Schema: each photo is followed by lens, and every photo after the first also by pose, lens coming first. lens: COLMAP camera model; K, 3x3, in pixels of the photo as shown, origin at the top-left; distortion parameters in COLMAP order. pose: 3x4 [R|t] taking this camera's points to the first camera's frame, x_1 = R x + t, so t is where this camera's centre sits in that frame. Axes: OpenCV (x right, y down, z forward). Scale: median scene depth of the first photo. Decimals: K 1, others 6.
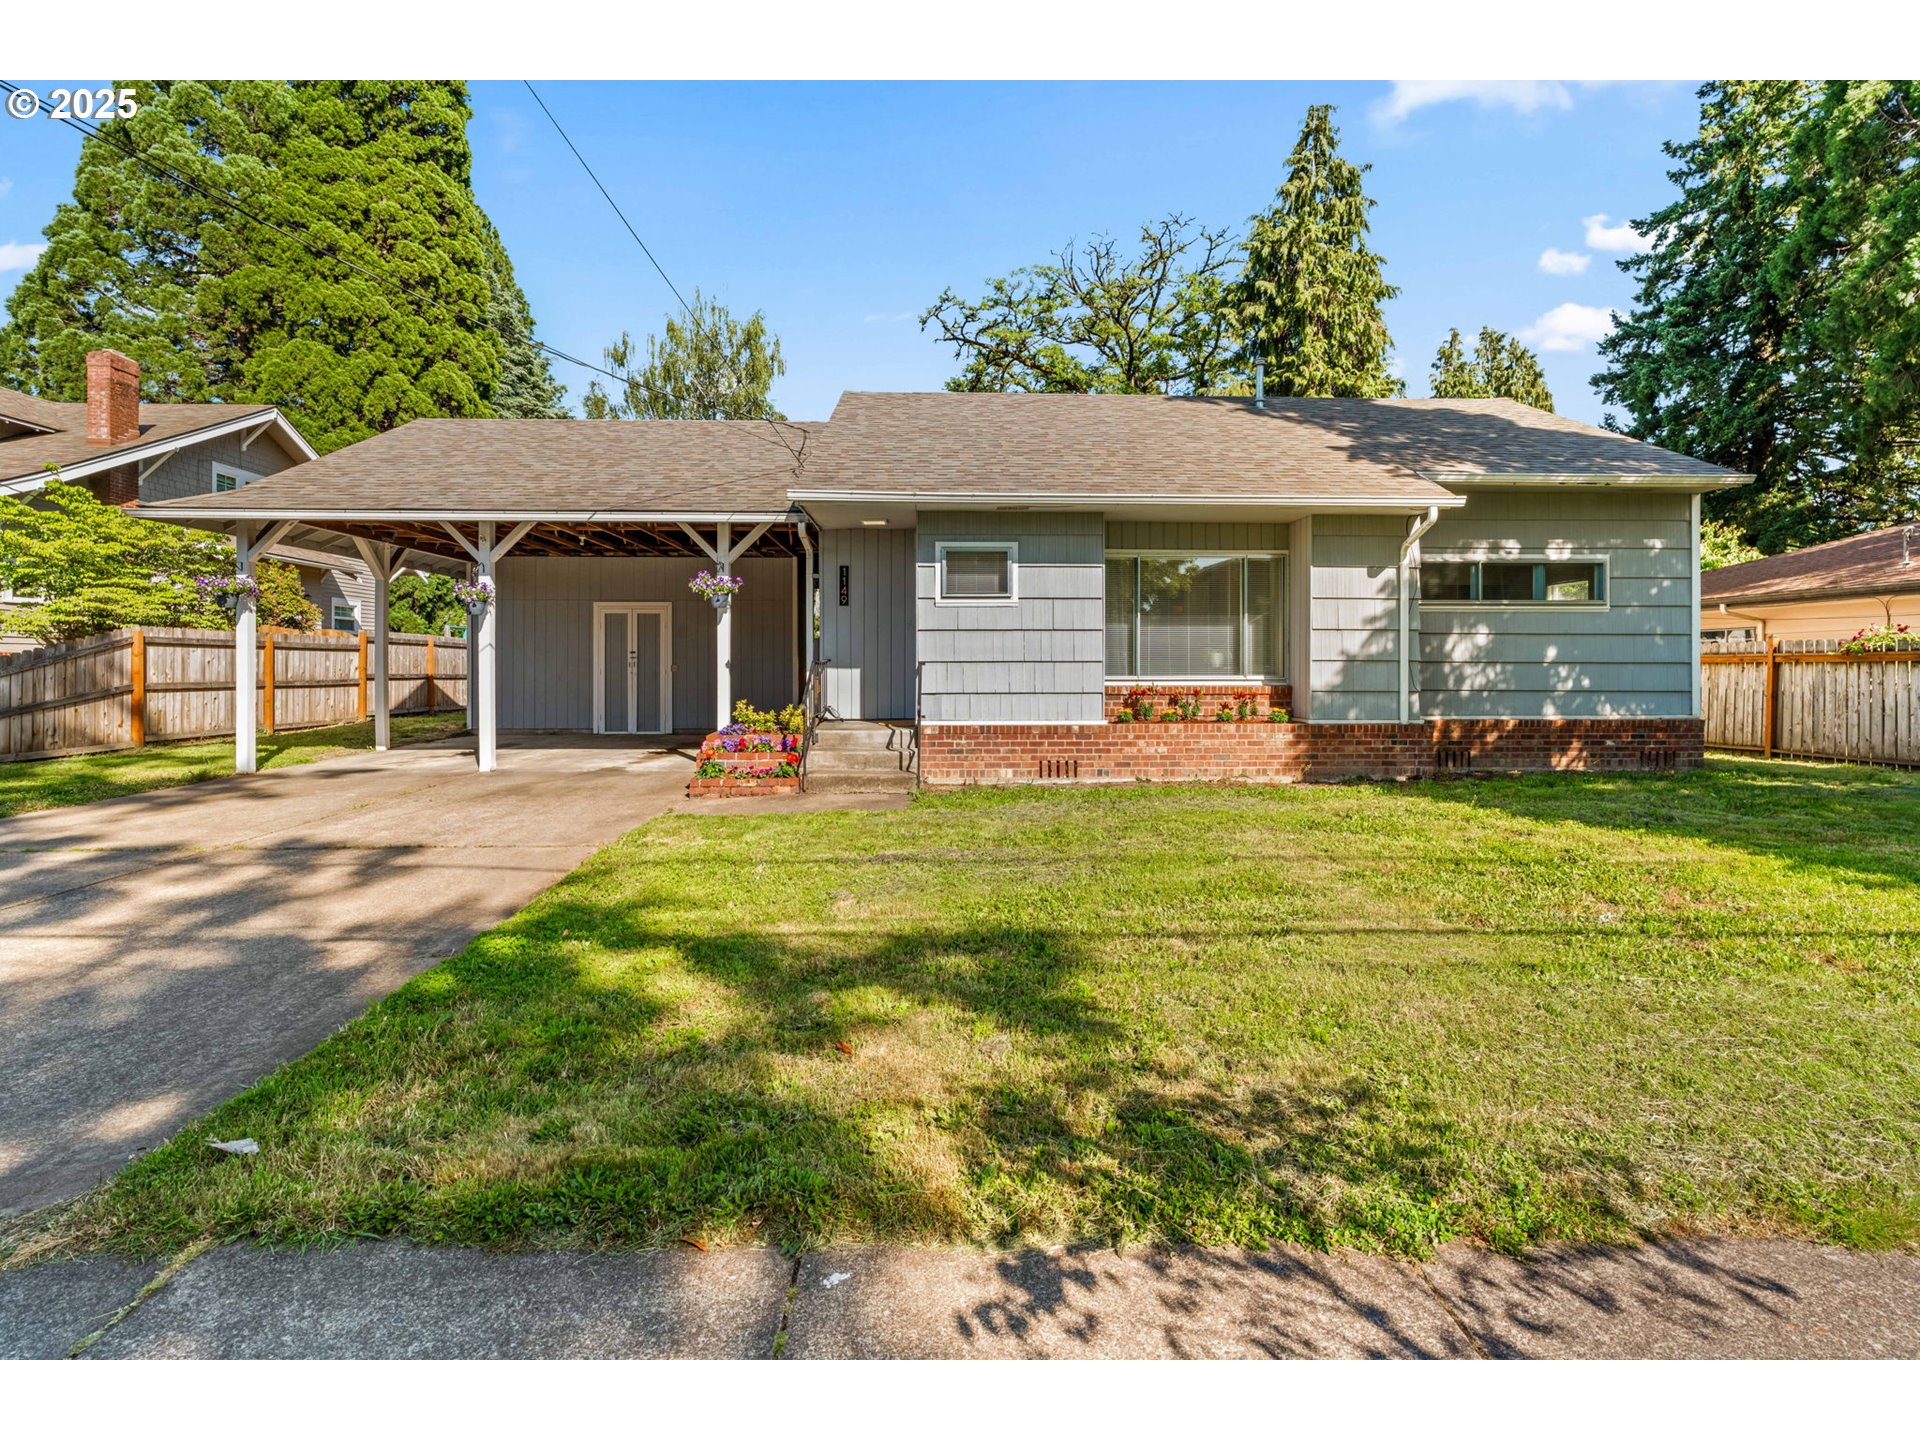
lens RADIAL K [[931.5, 0, 956.3], [0, 931.5, 672.3], [0, 0, 1]] dist [-0.001272, -0.000253]
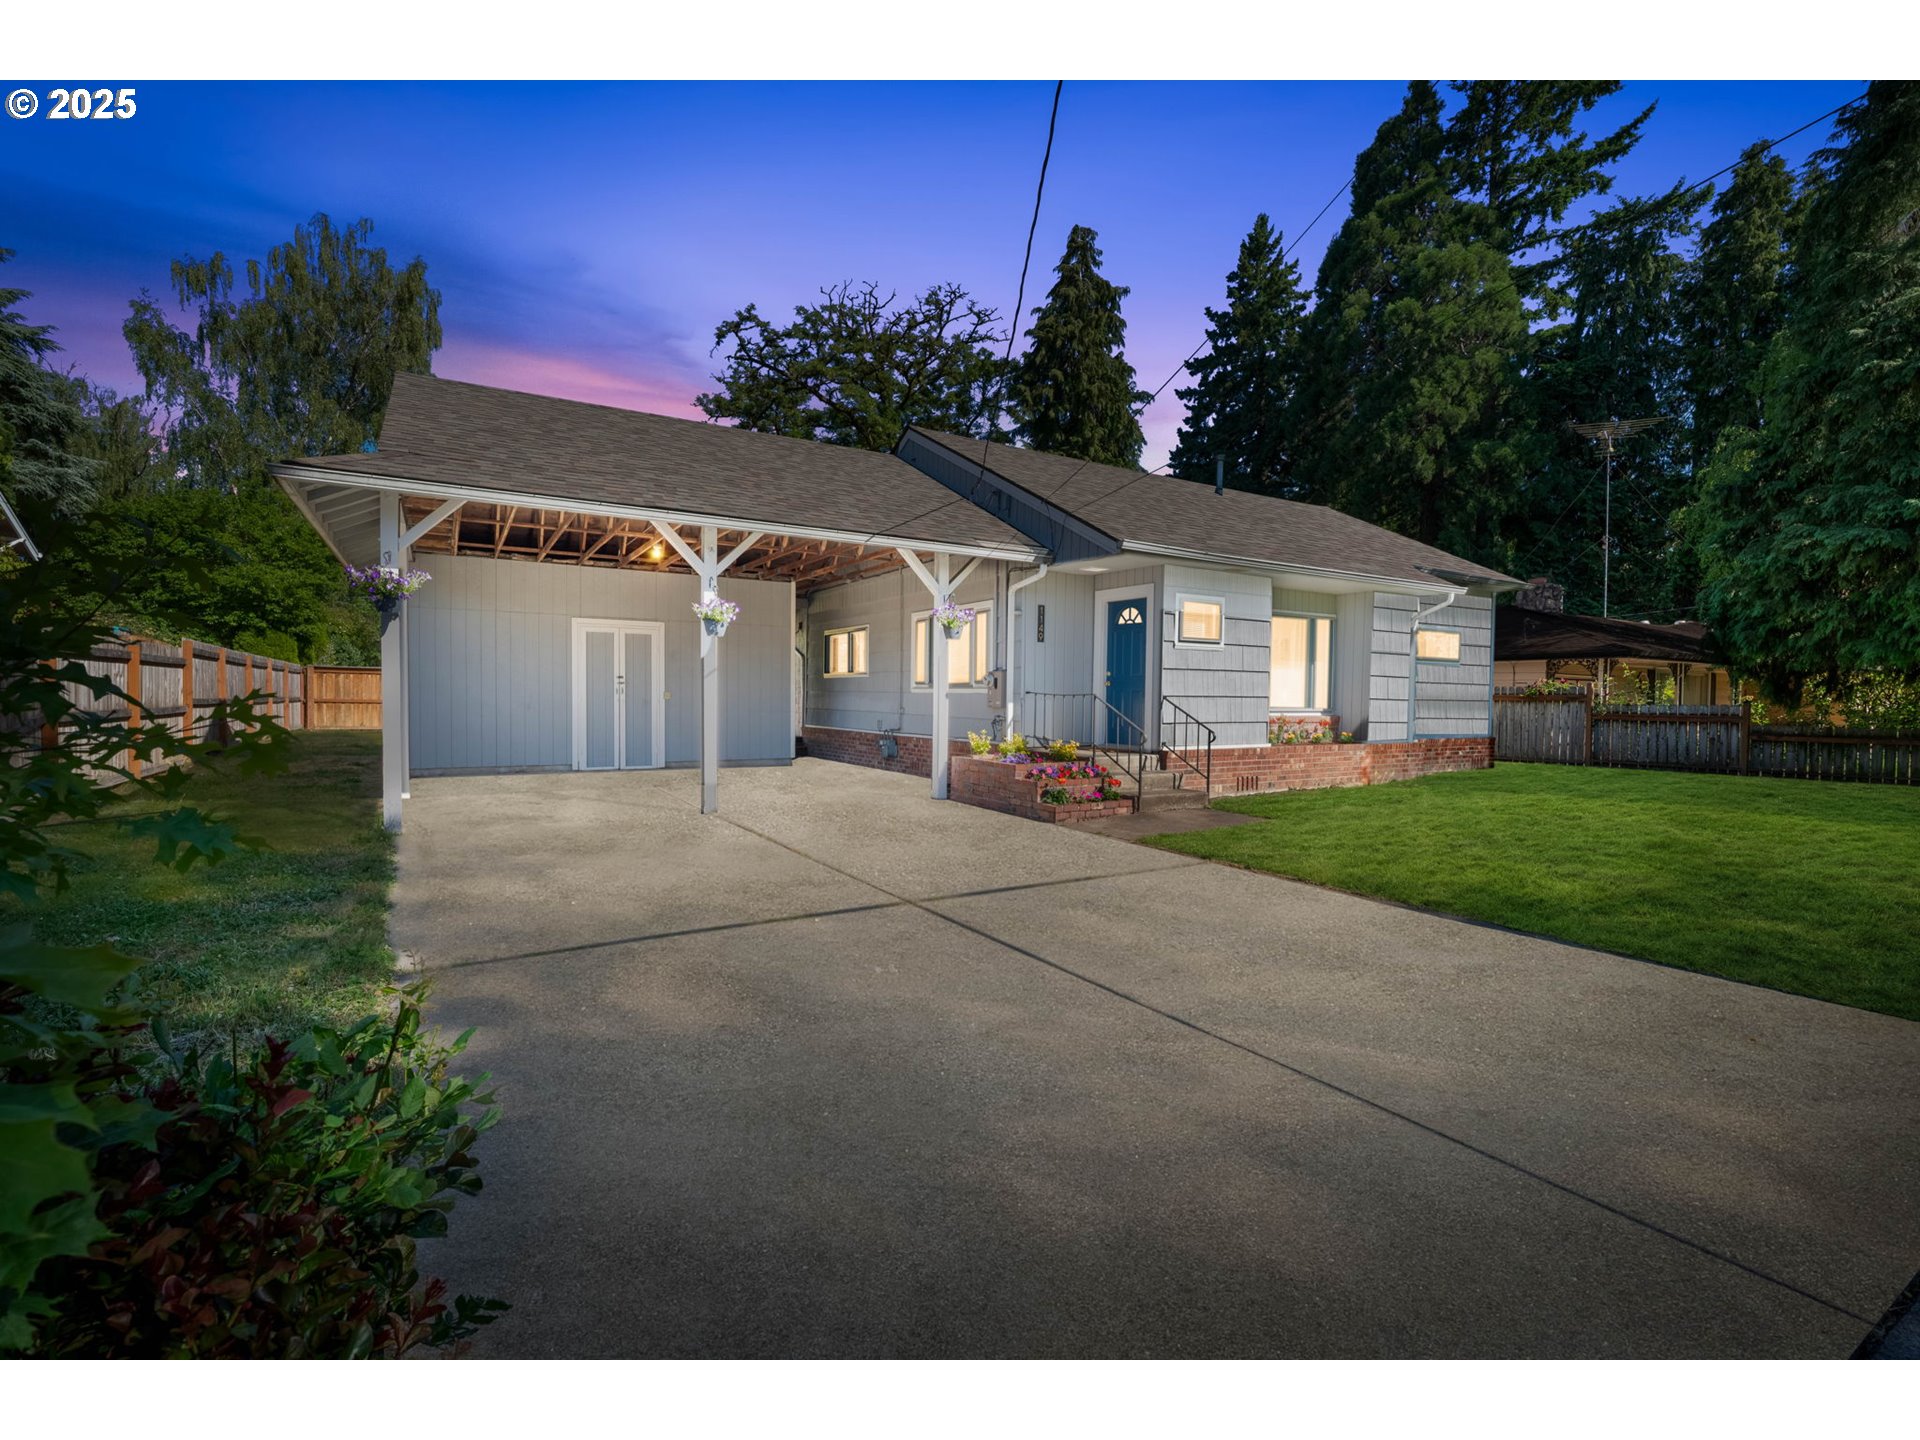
lens RADIAL K [[906.0, 0, 961.6], [0, 906.0, 726.7], [0, 0, 1]] dist [-0.002543, 0.000023]
pose [[0.860751, -0.008018, 0.508963, -0.361341], [-0.007516, 0.999567, 0.028457, -0.001300], [-0.508970, -0.028320, 0.860318, 0.068990]]
